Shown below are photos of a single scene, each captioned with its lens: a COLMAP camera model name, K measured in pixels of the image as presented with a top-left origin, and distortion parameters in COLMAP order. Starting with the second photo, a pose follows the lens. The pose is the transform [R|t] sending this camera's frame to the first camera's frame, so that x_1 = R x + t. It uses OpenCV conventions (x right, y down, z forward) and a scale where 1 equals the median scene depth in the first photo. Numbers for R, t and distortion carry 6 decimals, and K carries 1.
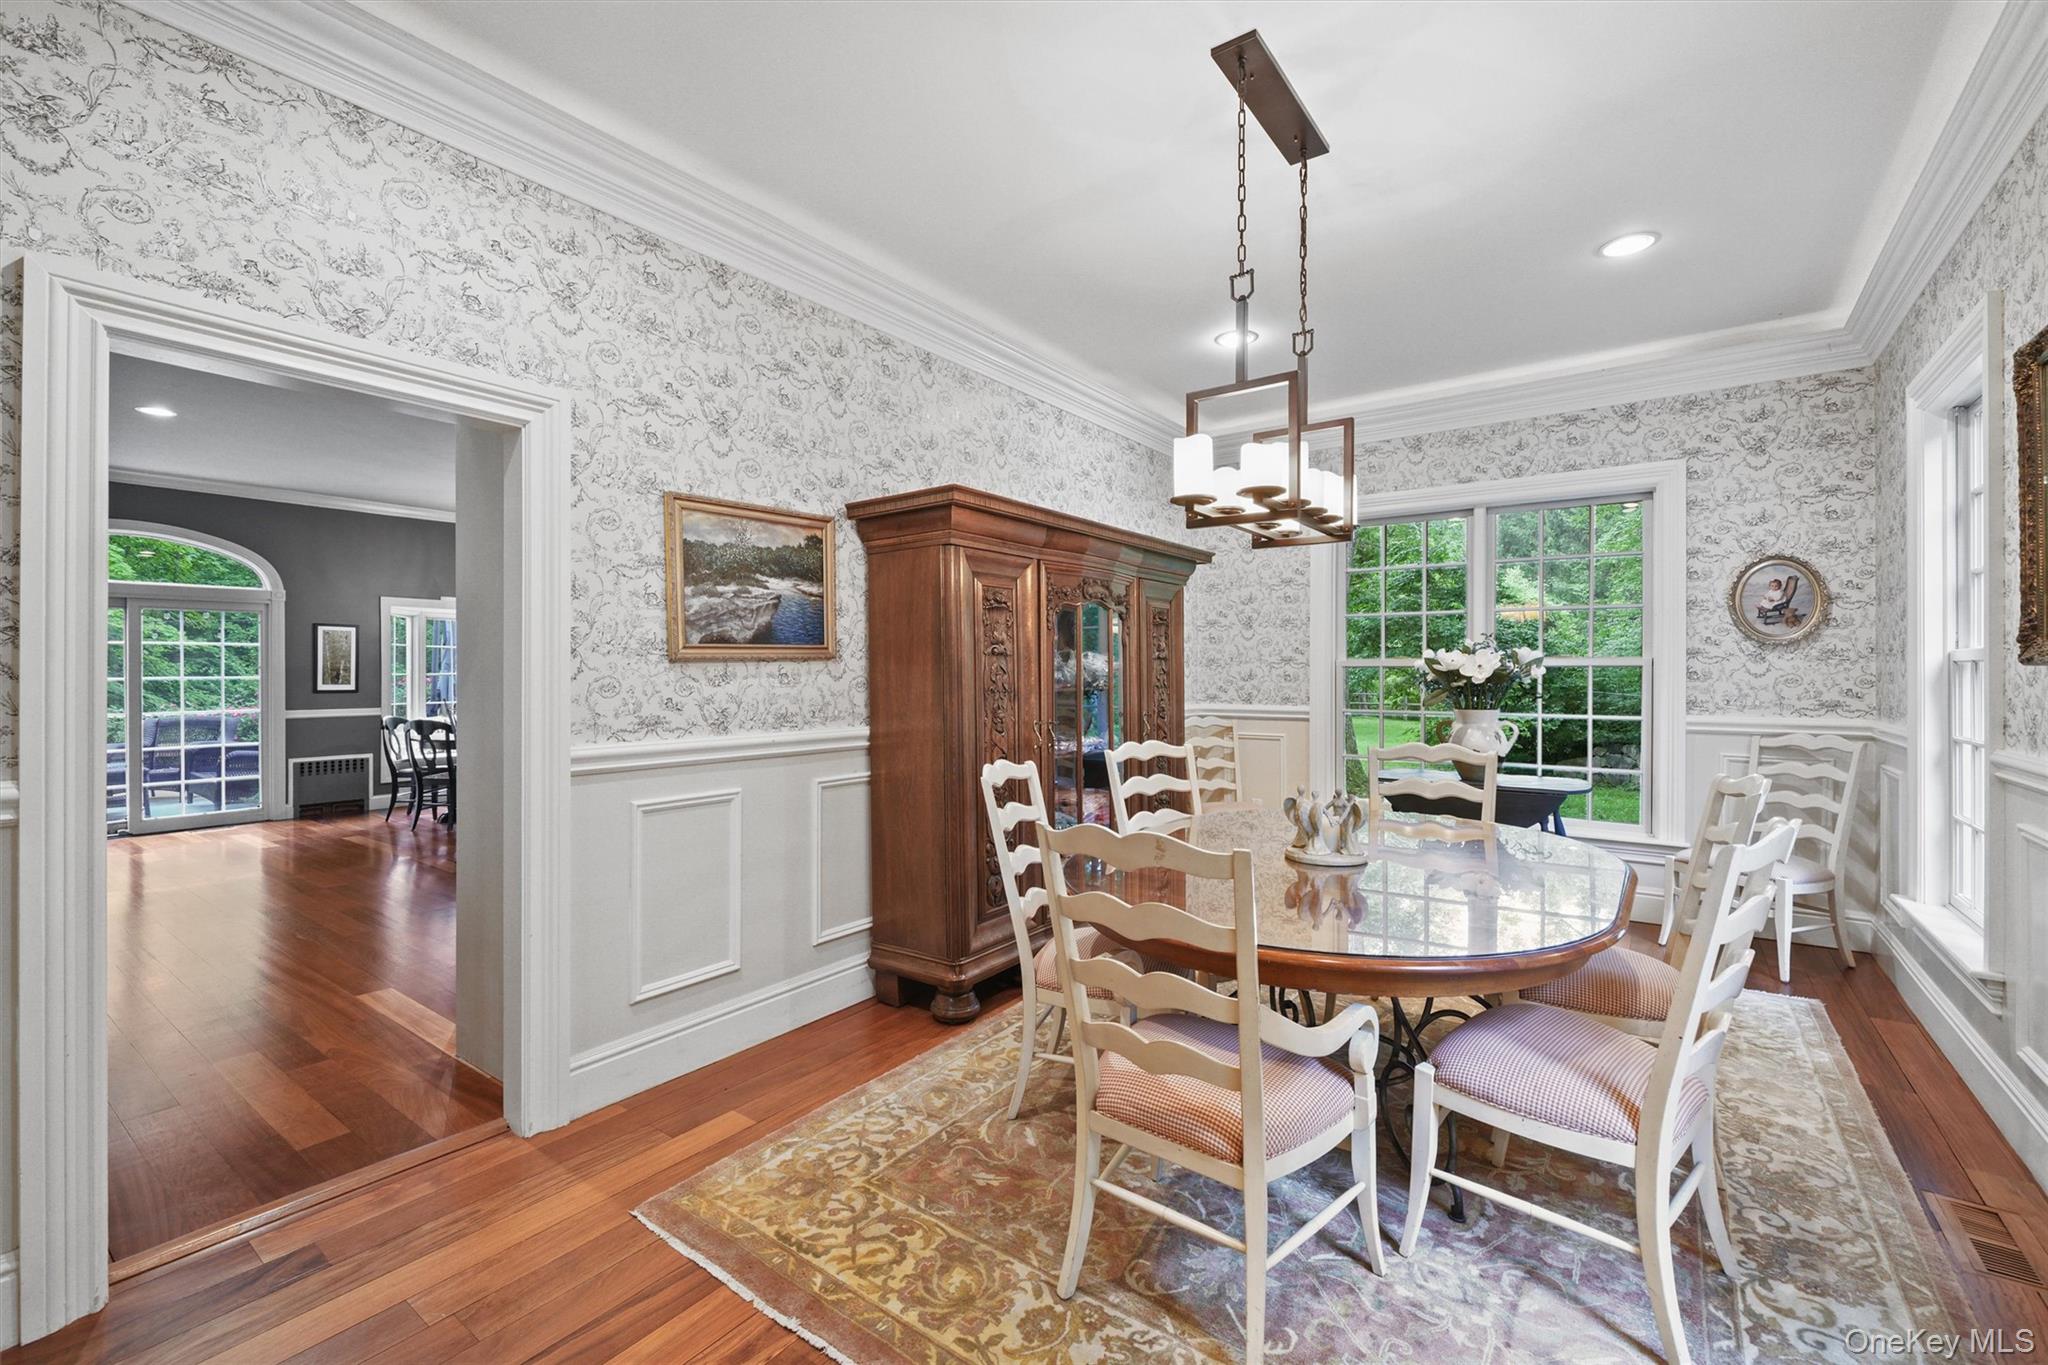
lens RADIAL K [[862.0, 0, 1014.0], [0, 862.0, 675.0], [0, 0, 1]] dist [-0.000874, -0.000520]
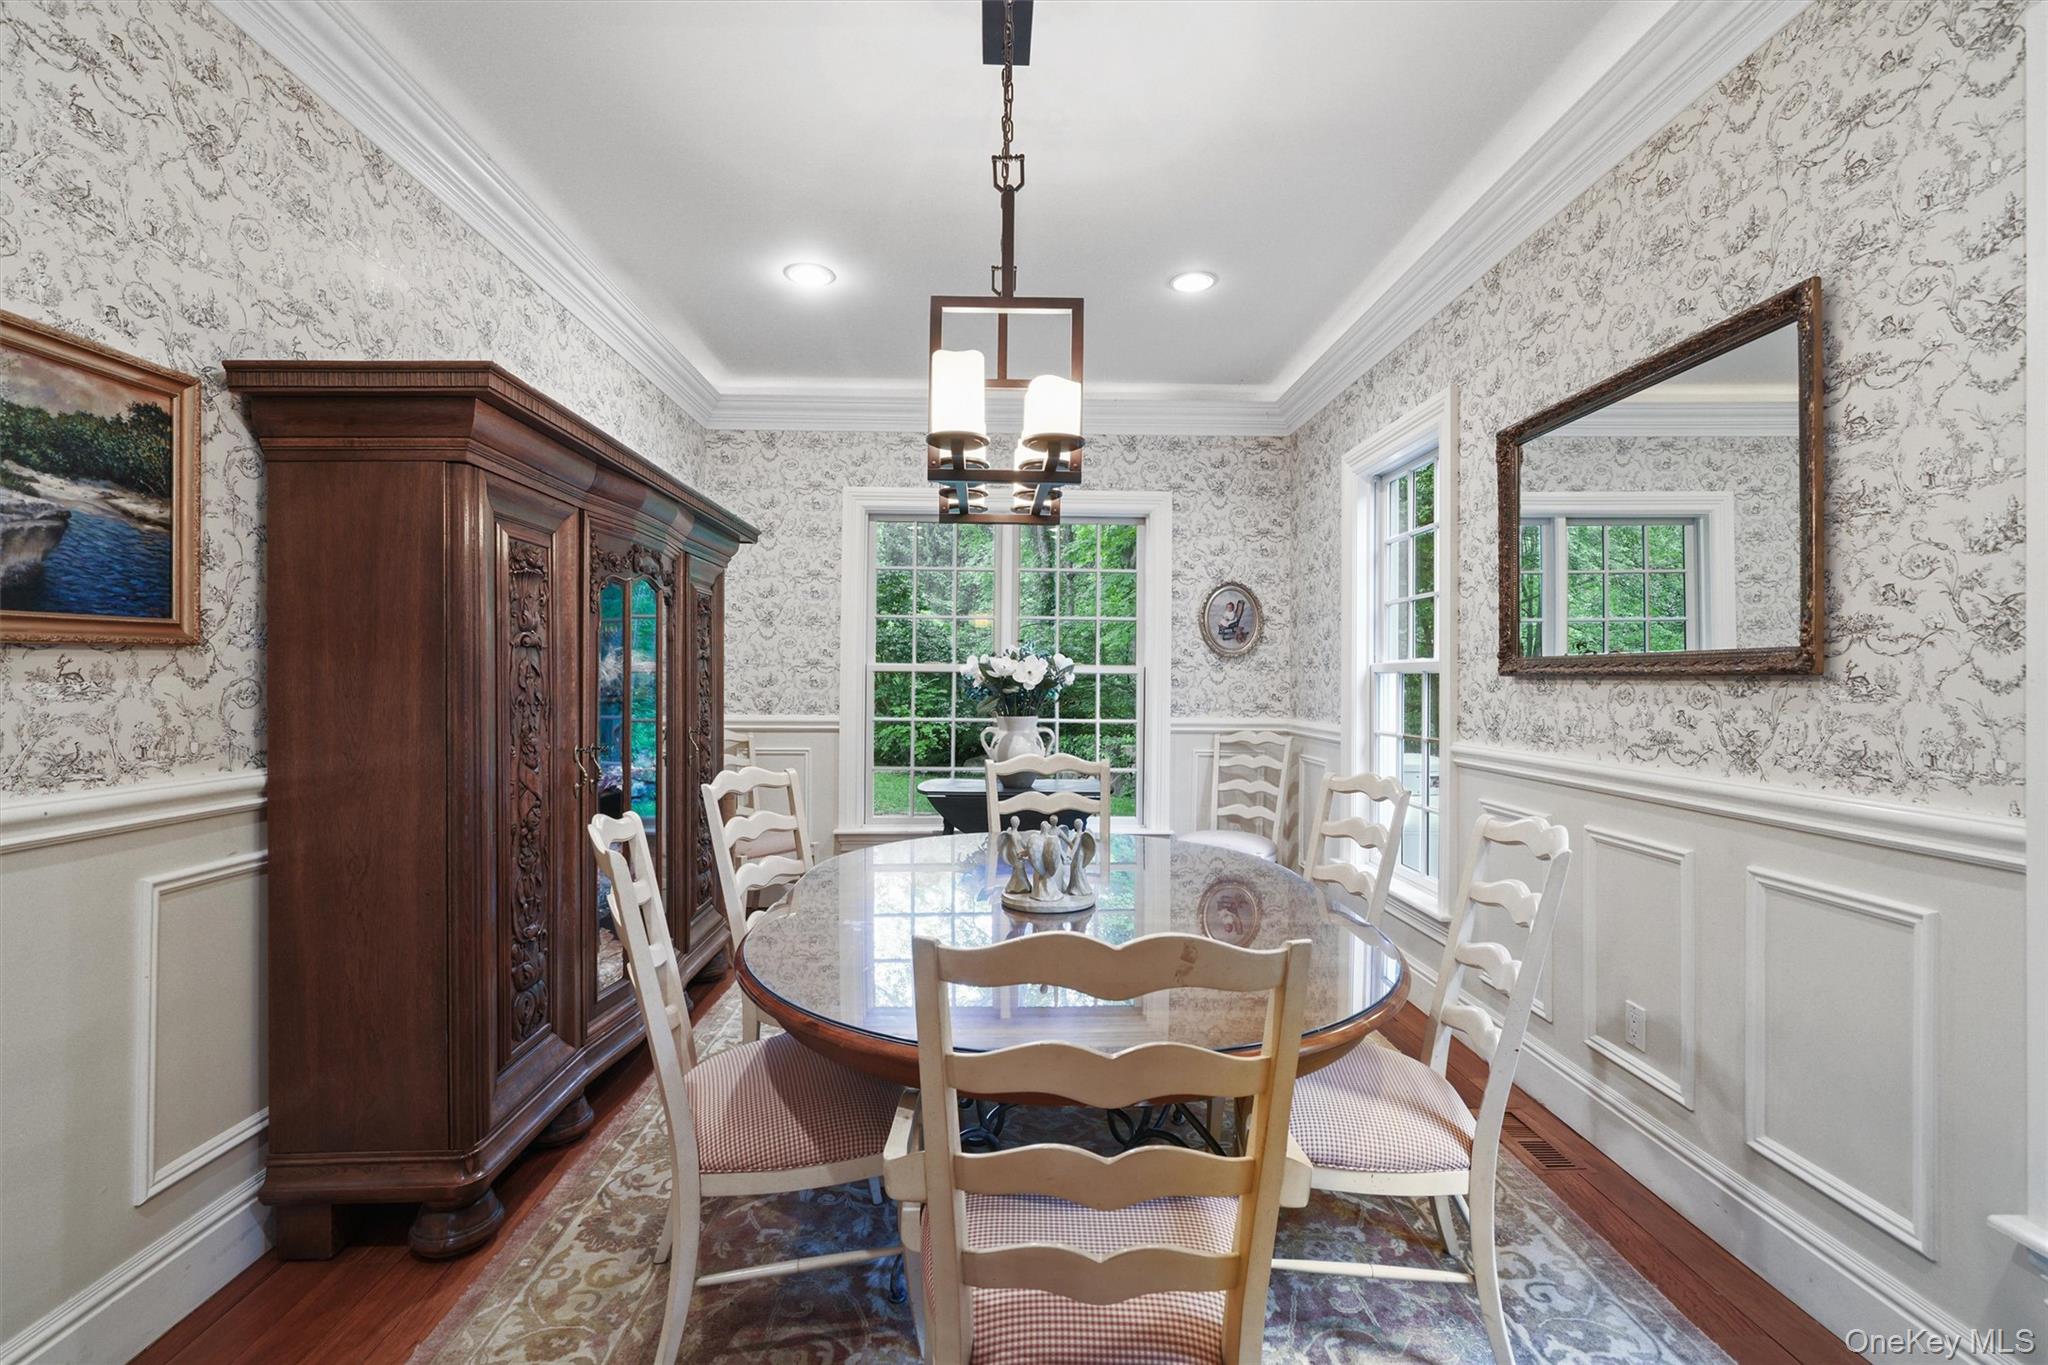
lens RADIAL K [[903.8, 0, 1017.2], [0, 903.8, 672.4], [0, 0, 1]] dist [-0.001766, -0.000527]
pose [[0.787817, 0.010197, 0.615826, -0.144809], [-0.004729, 0.999934, -0.010507, 0.000757], [-0.615892, 0.005365, 0.787812, 0.241178]]
